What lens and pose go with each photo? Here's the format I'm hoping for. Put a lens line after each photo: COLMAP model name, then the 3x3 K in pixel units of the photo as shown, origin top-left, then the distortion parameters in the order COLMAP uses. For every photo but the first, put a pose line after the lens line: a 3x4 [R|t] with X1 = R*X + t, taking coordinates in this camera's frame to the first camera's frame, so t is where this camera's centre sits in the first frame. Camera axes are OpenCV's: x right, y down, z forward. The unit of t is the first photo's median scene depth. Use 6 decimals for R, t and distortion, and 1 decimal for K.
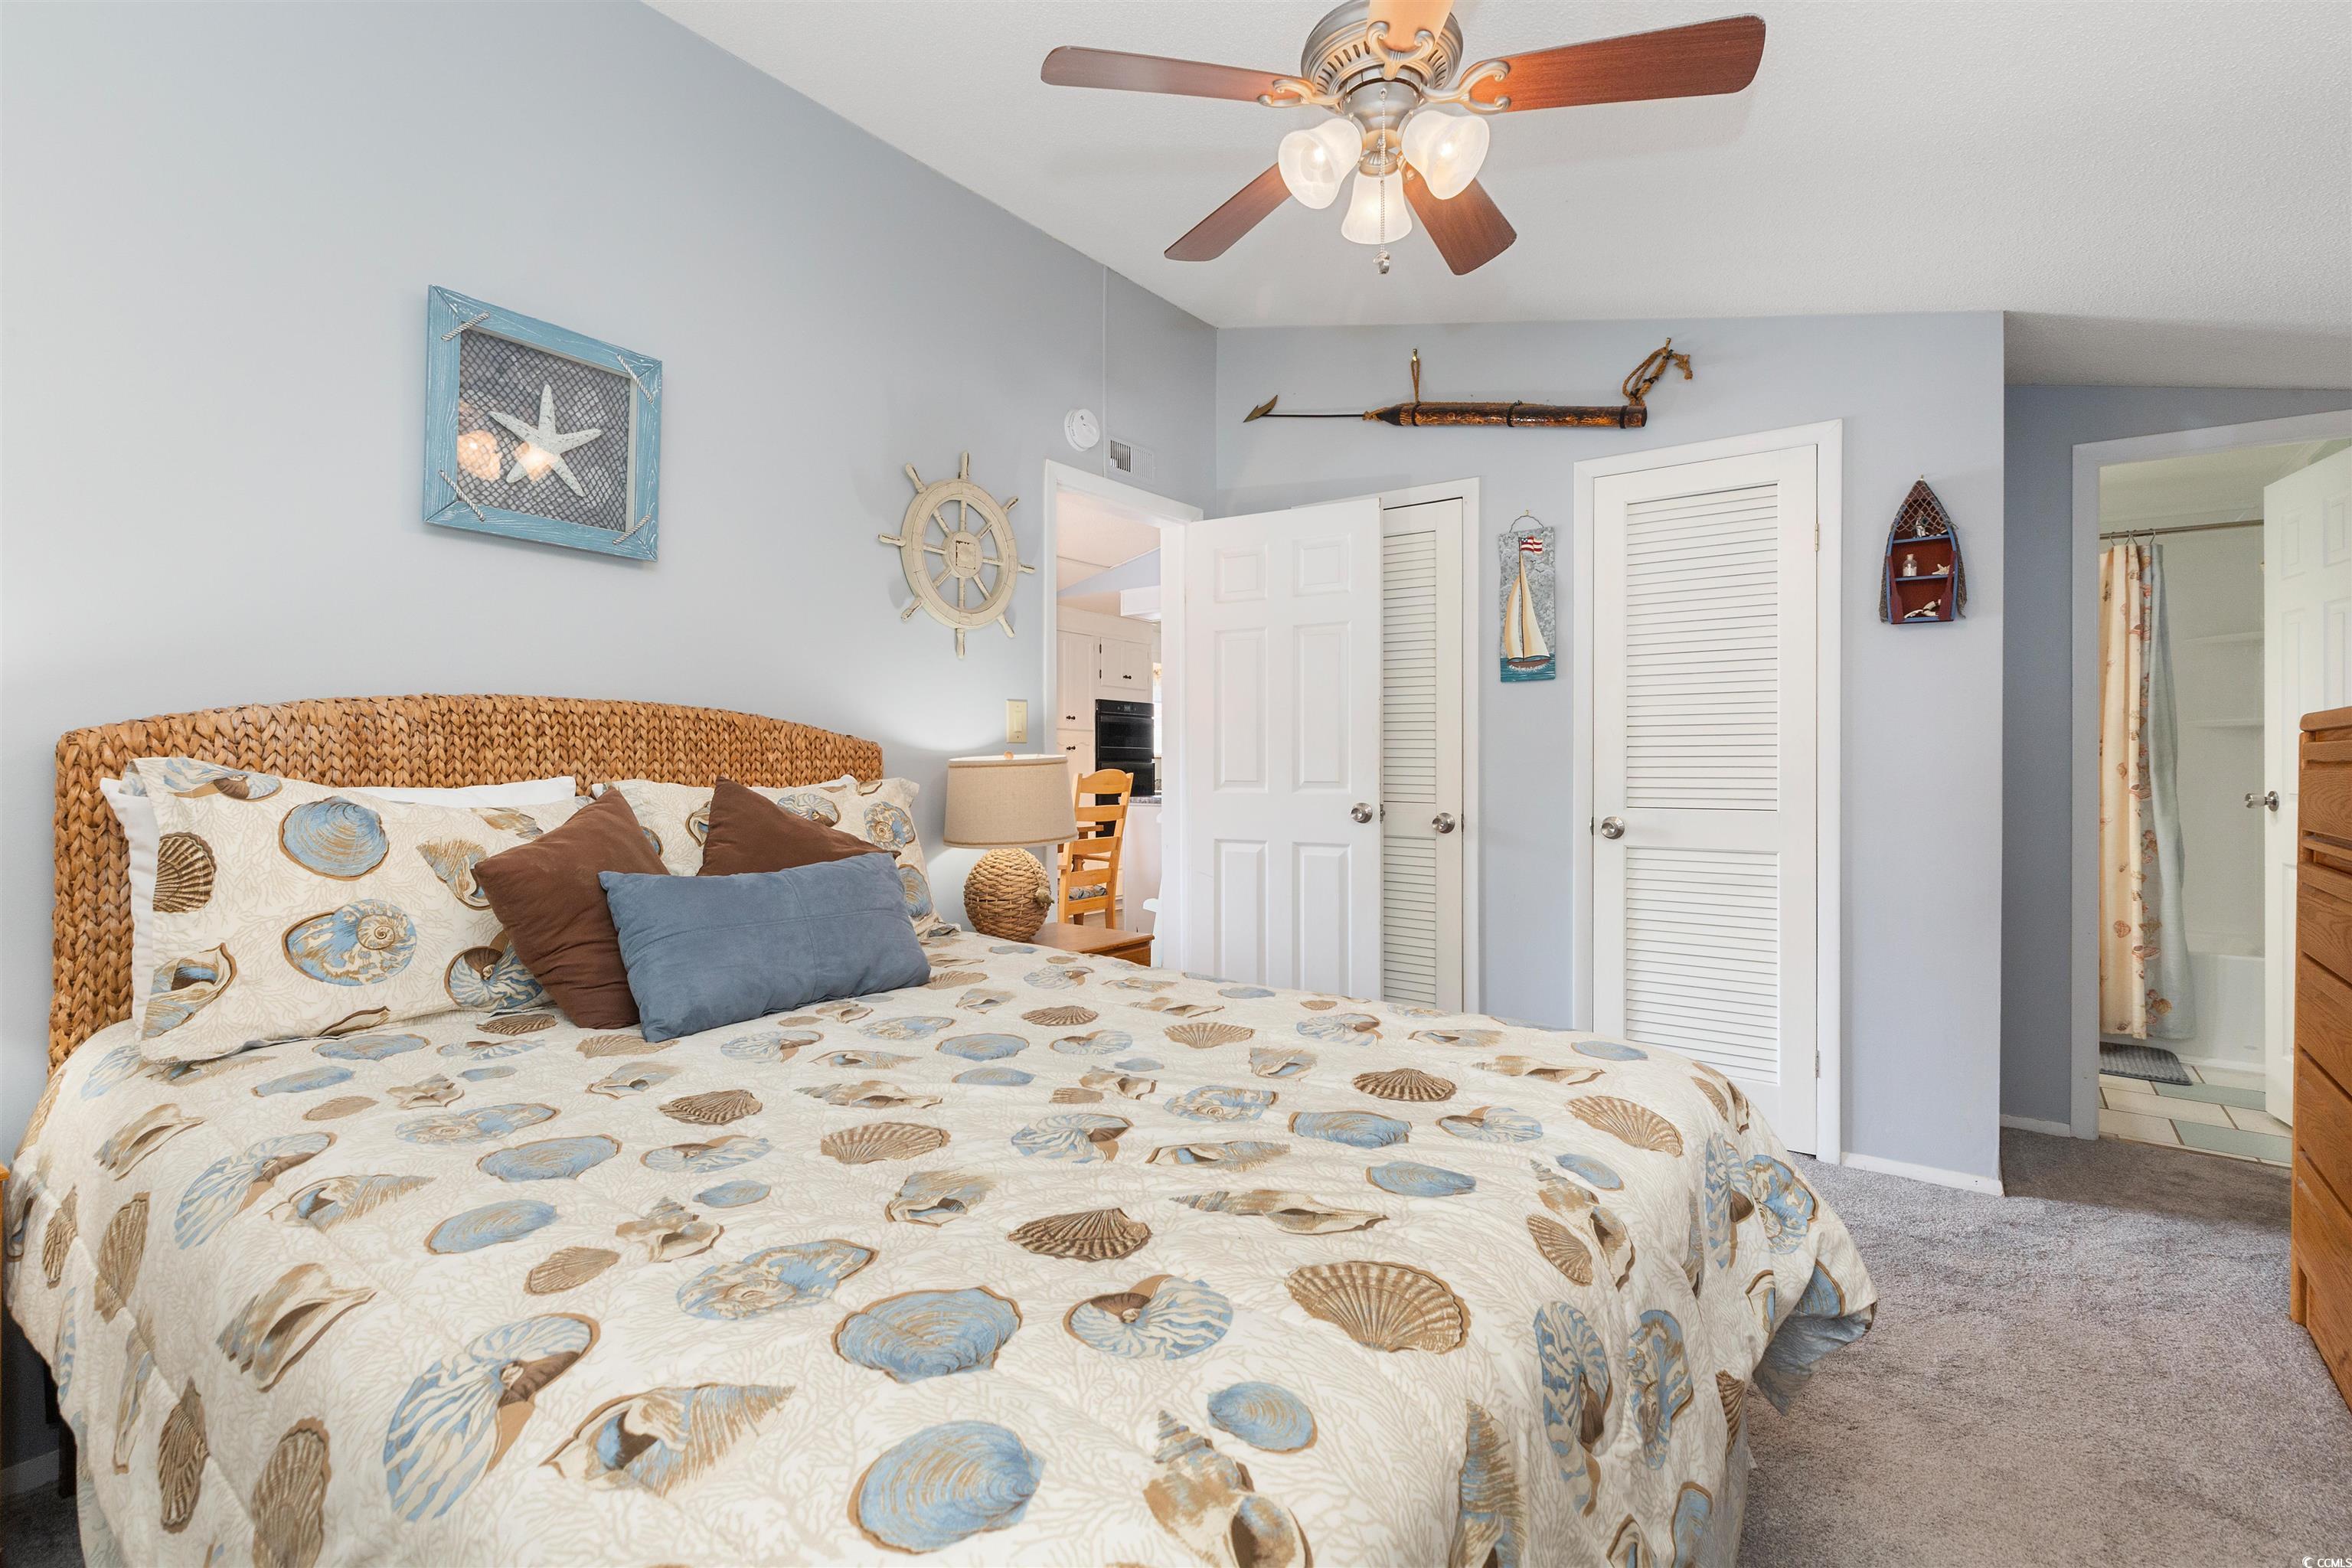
lens RADIAL K [[1072.7, 0, 1179.9], [0, 1072.7, 771.7], [0, 0, 1]] dist [0.004632, 0.001145]
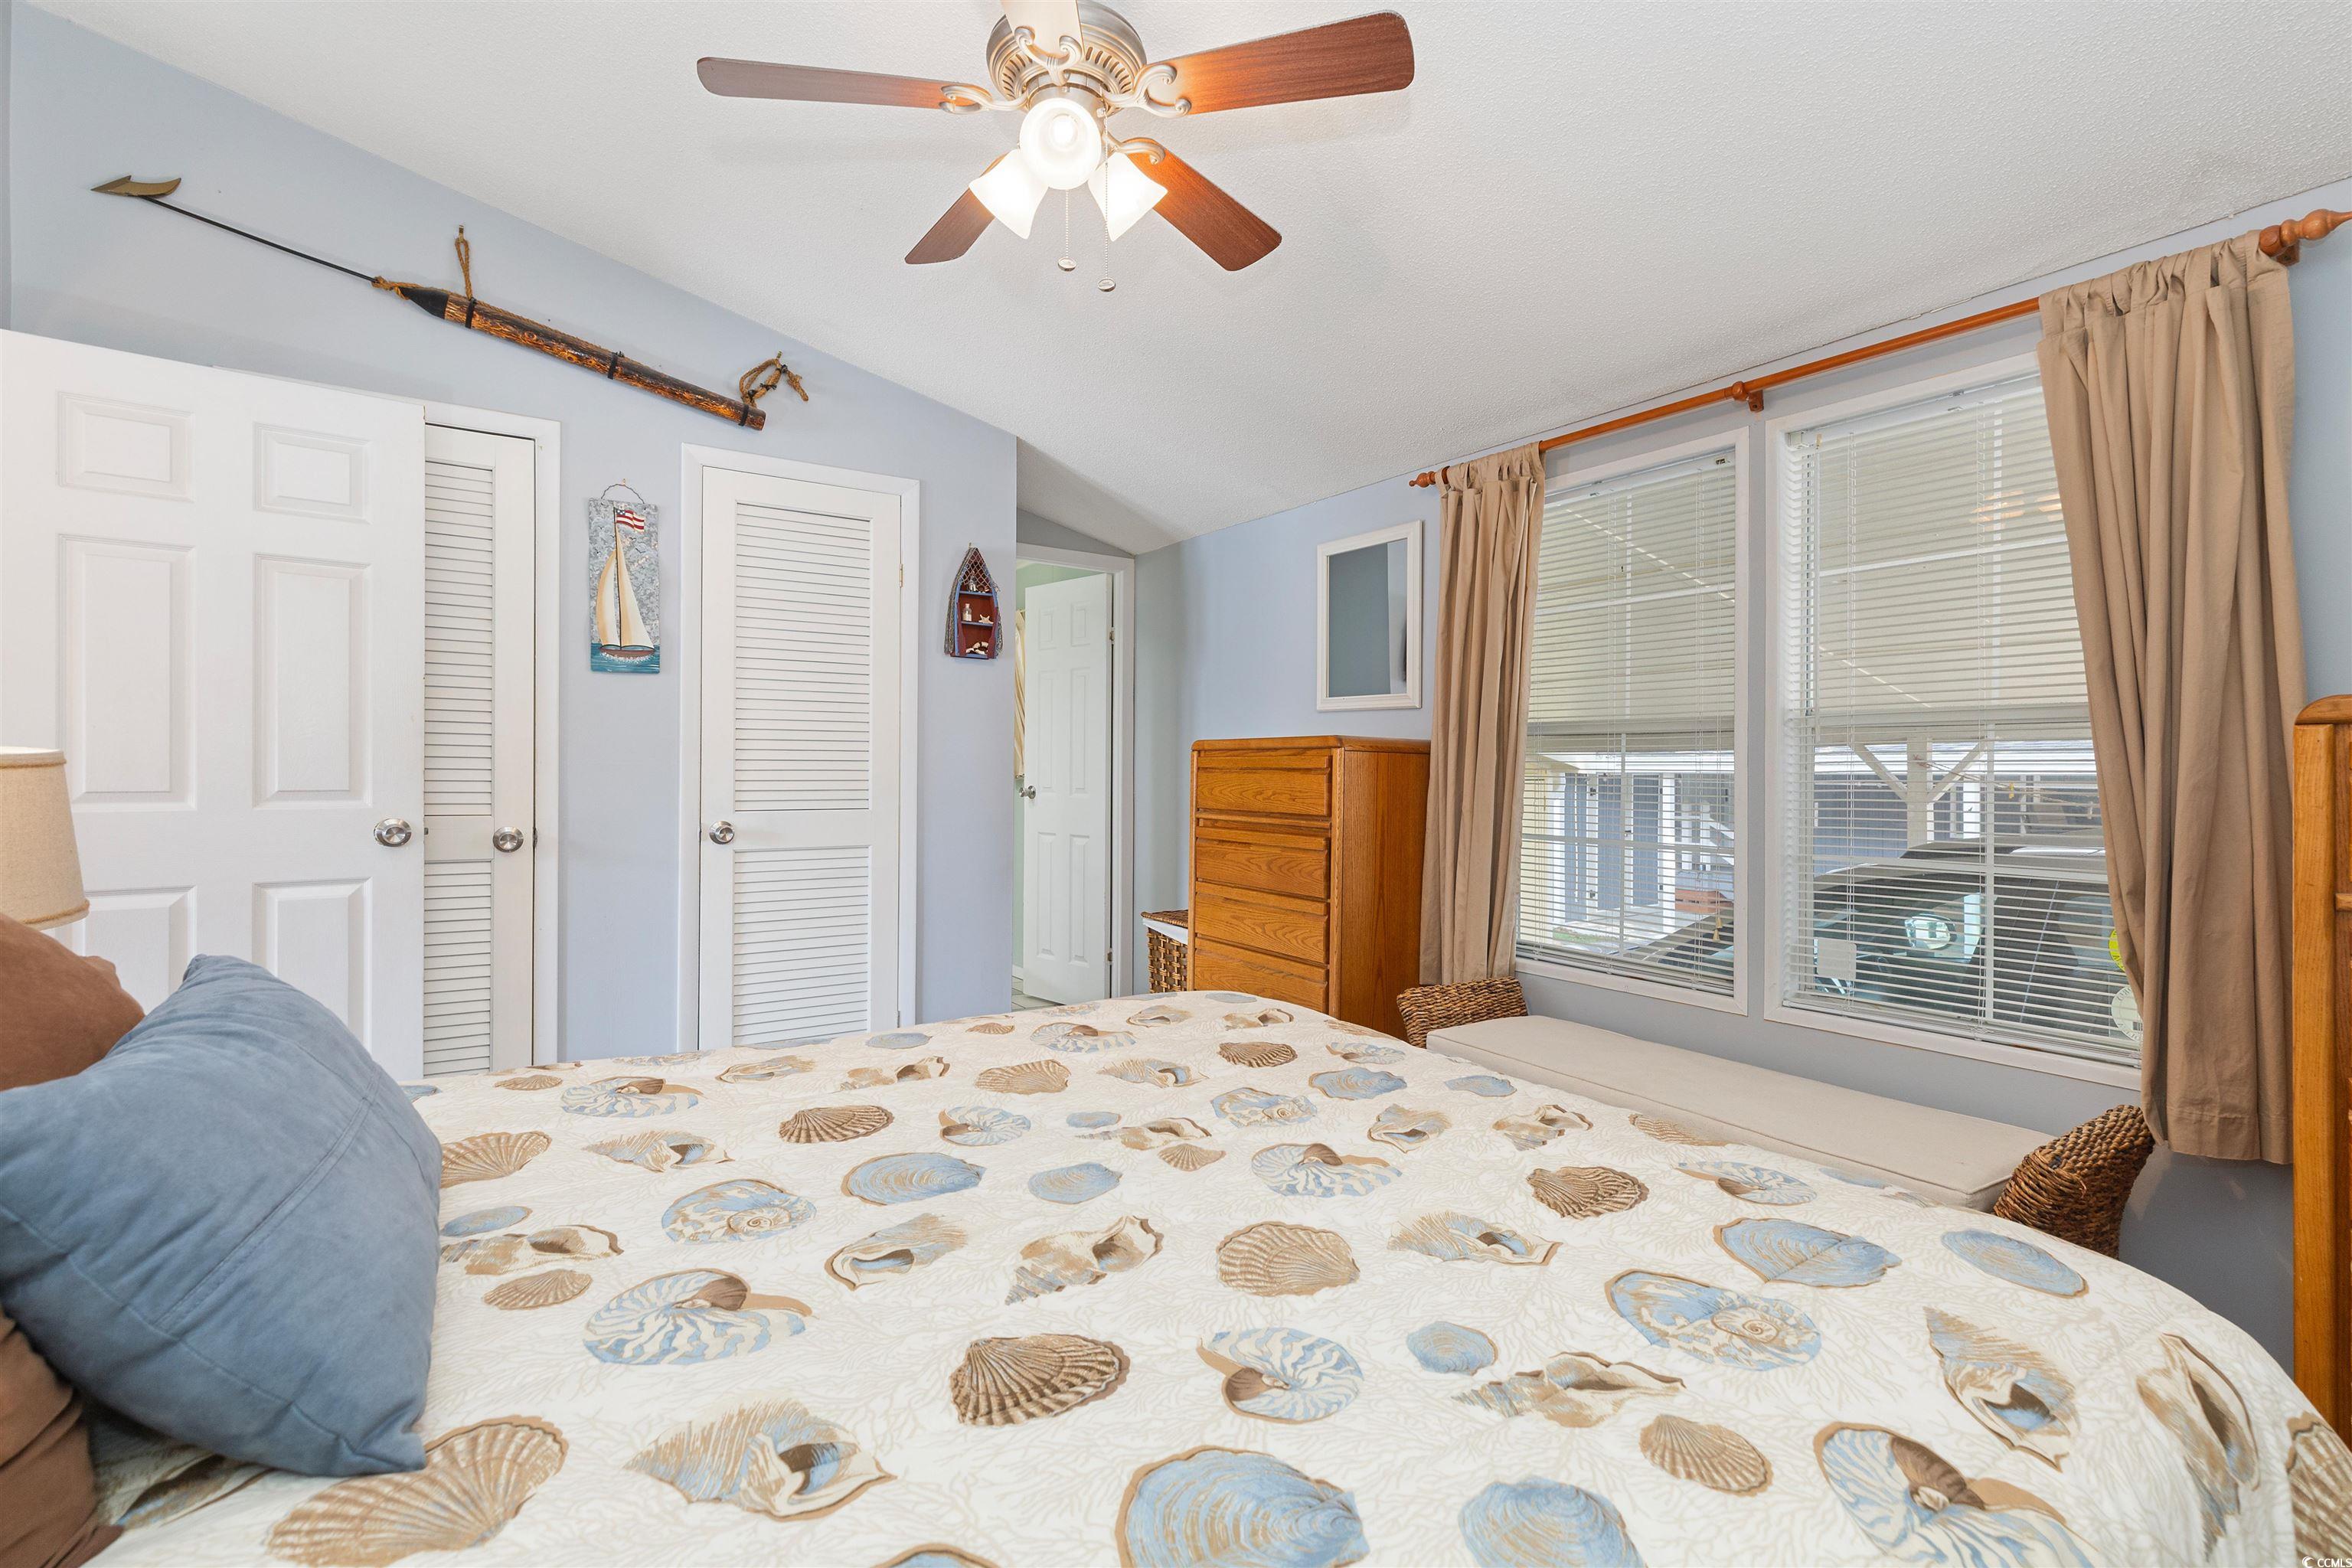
lens RADIAL K [[1072.7, 0, 1172.9], [0, 1072.7, 770.2], [0, 0, 1]] dist [0.004632, 0.001145]
pose [[0.348221, 0.001504, 0.937411, -0.377020], [0.000831, 0.999998, -0.001914, -0.002190], [-0.937412, 0.001446, 0.348219, 0.293590]]
